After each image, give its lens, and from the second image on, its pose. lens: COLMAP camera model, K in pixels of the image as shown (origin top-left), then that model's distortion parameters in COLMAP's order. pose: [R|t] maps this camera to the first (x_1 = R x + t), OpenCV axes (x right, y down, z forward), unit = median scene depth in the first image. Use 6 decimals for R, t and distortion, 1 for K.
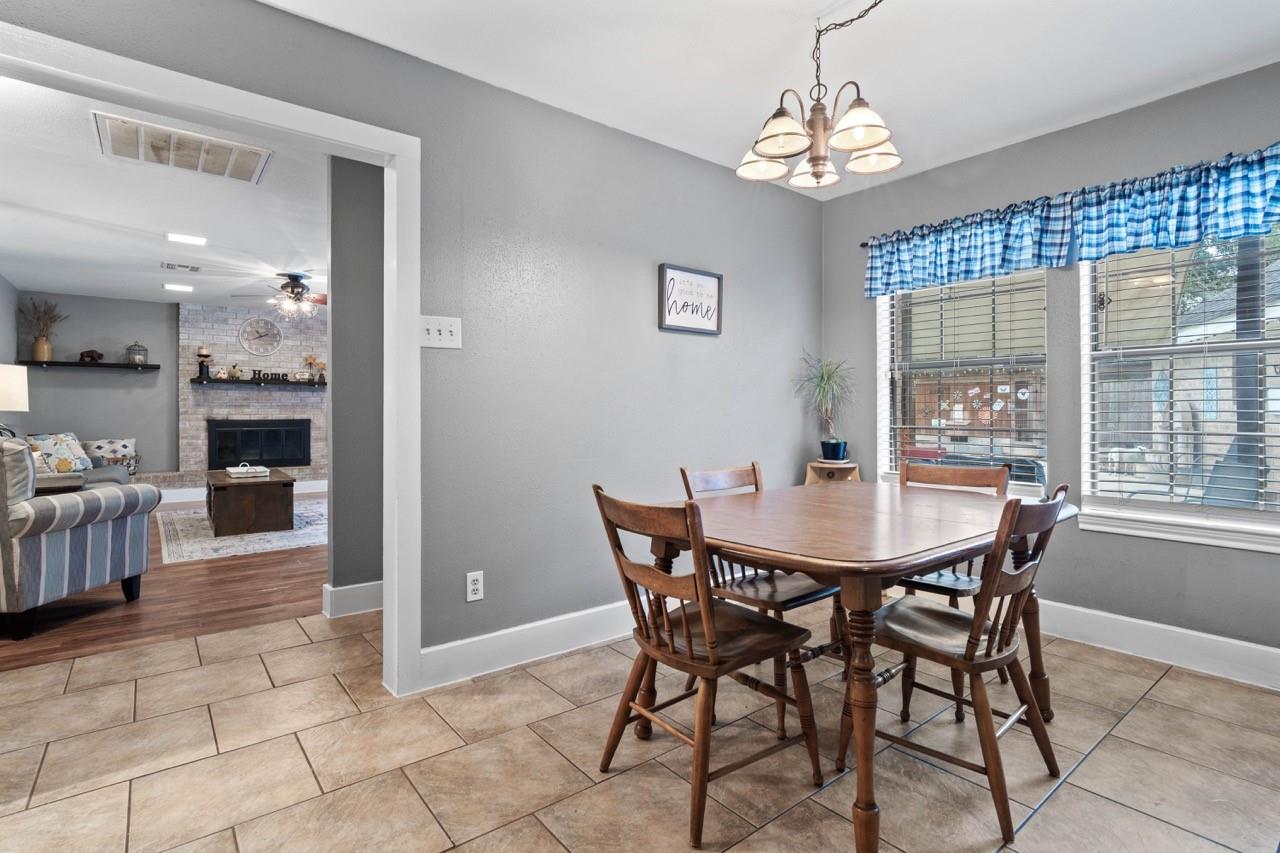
lens RADIAL K [[612.1, 0, 642.6], [0, 612.1, 414.0], [0, 0, 1]] dist [-0.010660, 0.001327]
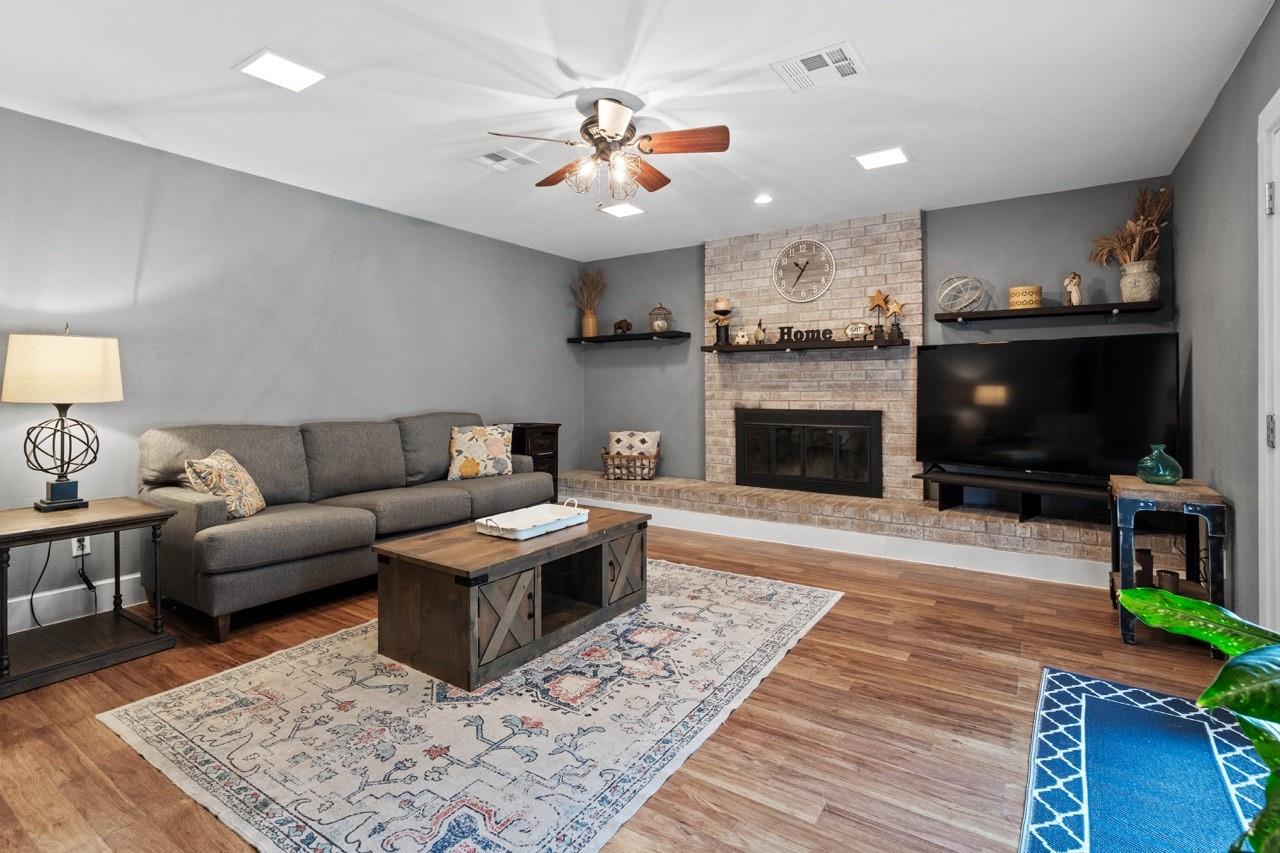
lens RADIAL K [[618.7, 0, 636.9], [0, 618.7, 382.4], [0, 0, 1]] dist [-0.010288, 0.001731]
pose [[0.285790, -0.009102, -0.958249, -0.098802], [-0.002099, 0.999947, -0.010124, -0.011830], [0.958290, 0.004905, 0.285756, 0.712434]]
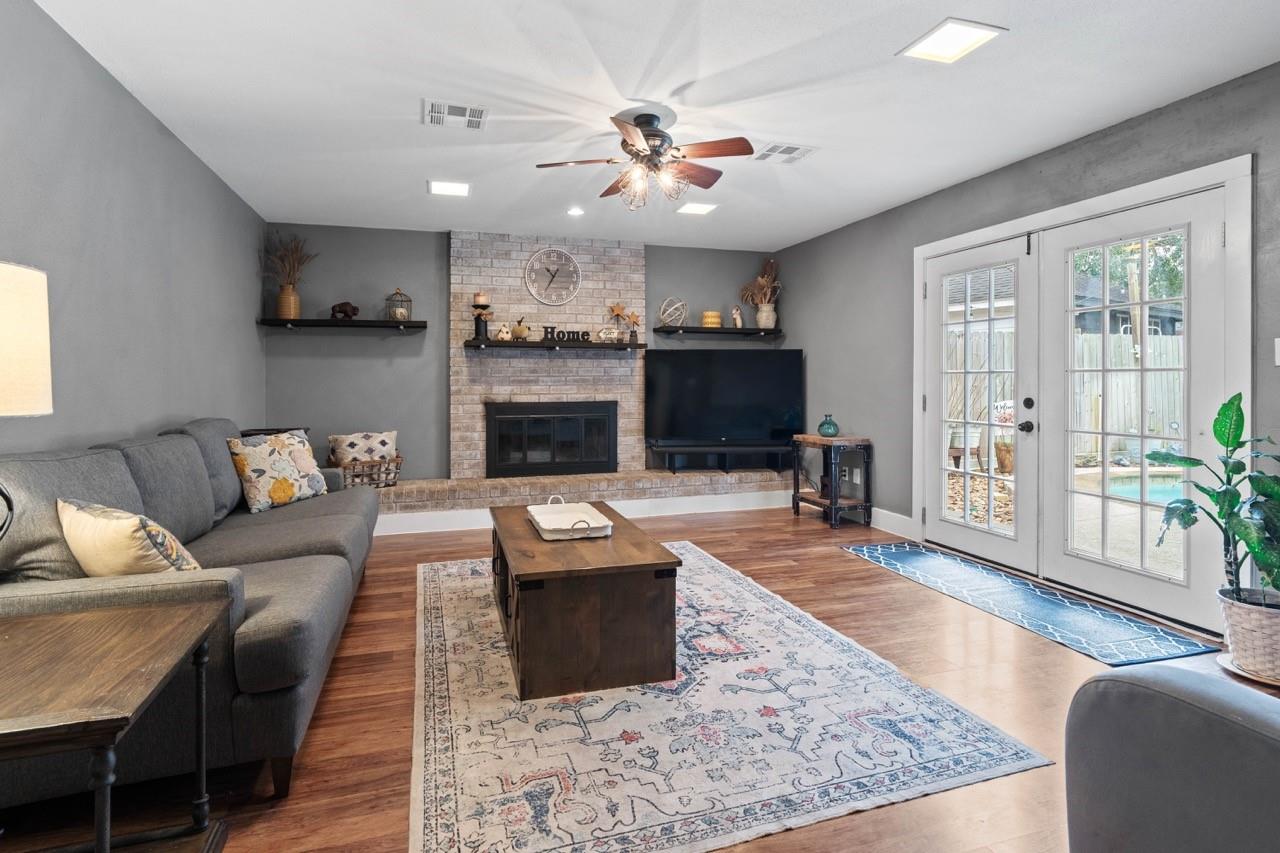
lens RADIAL K [[629.8, 0, 616.8], [0, 629.8, 379.5], [0, 0, 1]] dist [-0.010073, -0.000101]
pose [[0.923916, -0.004778, -0.382565, -0.319021], [0.001851, 0.999966, -0.008020, -0.010328], [0.382590, 0.006702, 0.923894, 0.419376]]
